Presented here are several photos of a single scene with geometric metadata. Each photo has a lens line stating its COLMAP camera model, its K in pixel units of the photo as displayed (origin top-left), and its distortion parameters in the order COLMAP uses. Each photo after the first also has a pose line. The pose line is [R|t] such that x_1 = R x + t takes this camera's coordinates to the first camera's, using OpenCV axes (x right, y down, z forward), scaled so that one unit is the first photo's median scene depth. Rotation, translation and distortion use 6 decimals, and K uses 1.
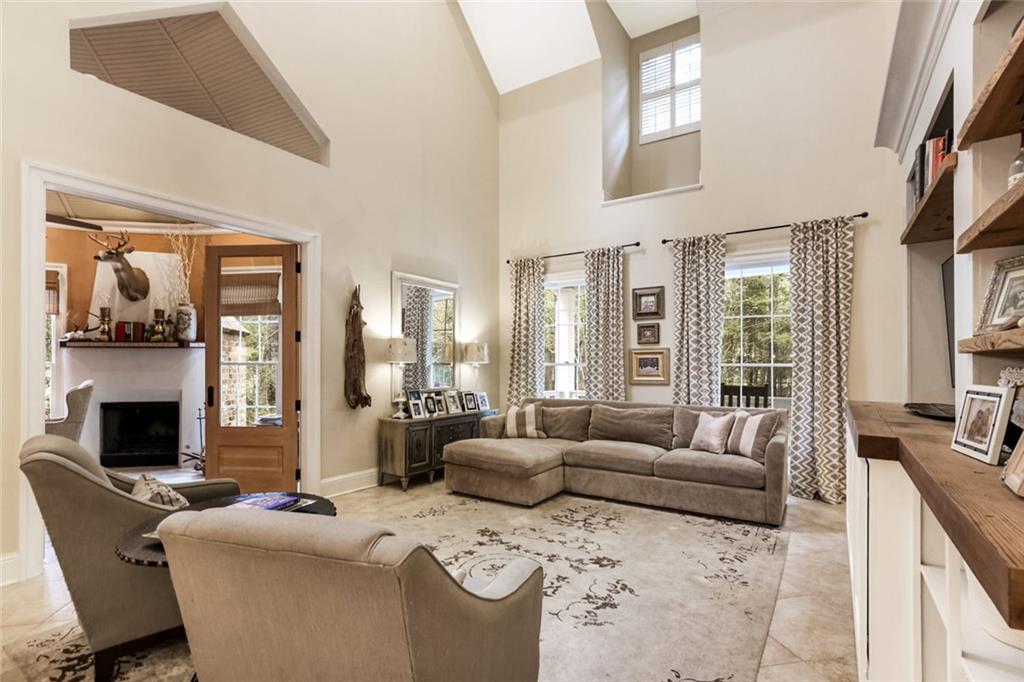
lens RADIAL K [[477.3, 0, 519.3], [0, 477.3, 361.6], [0, 0, 1]] dist [-0.013446, 0.004305]
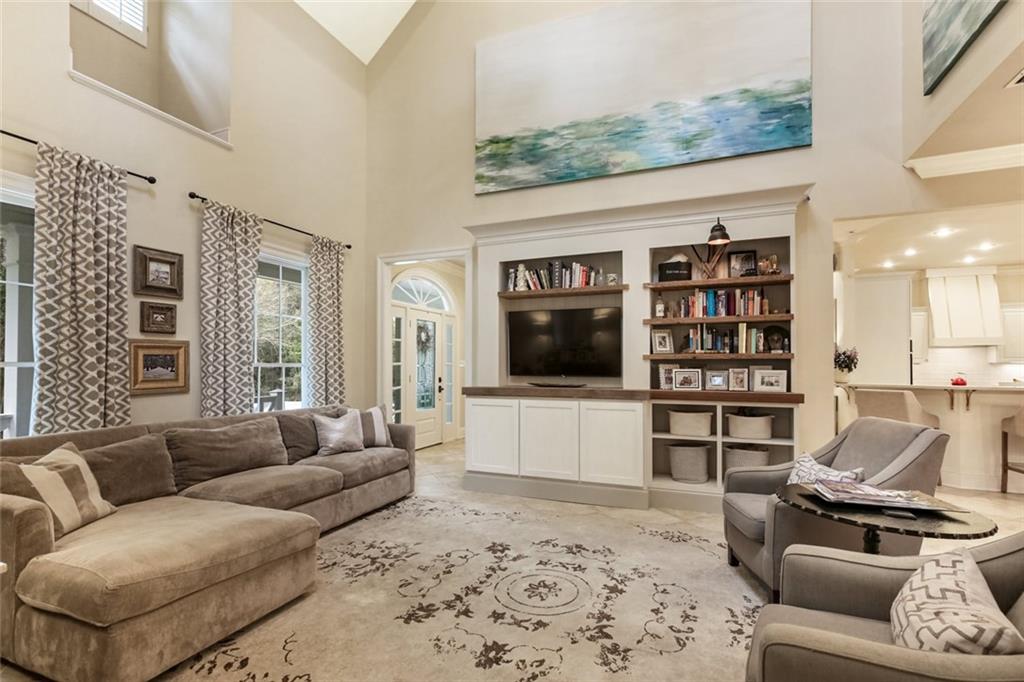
lens RADIAL K [[477.3, 0, 505.4], [0, 477.3, 362.6], [0, 0, 1]] dist [-0.013446, 0.004305]
pose [[-0.176448, 0.008801, 0.984271, -0.842893], [-0.002482, 0.999953, -0.009386, 0.016053], [-0.984307, -0.004099, -0.176417, 1.131159]]
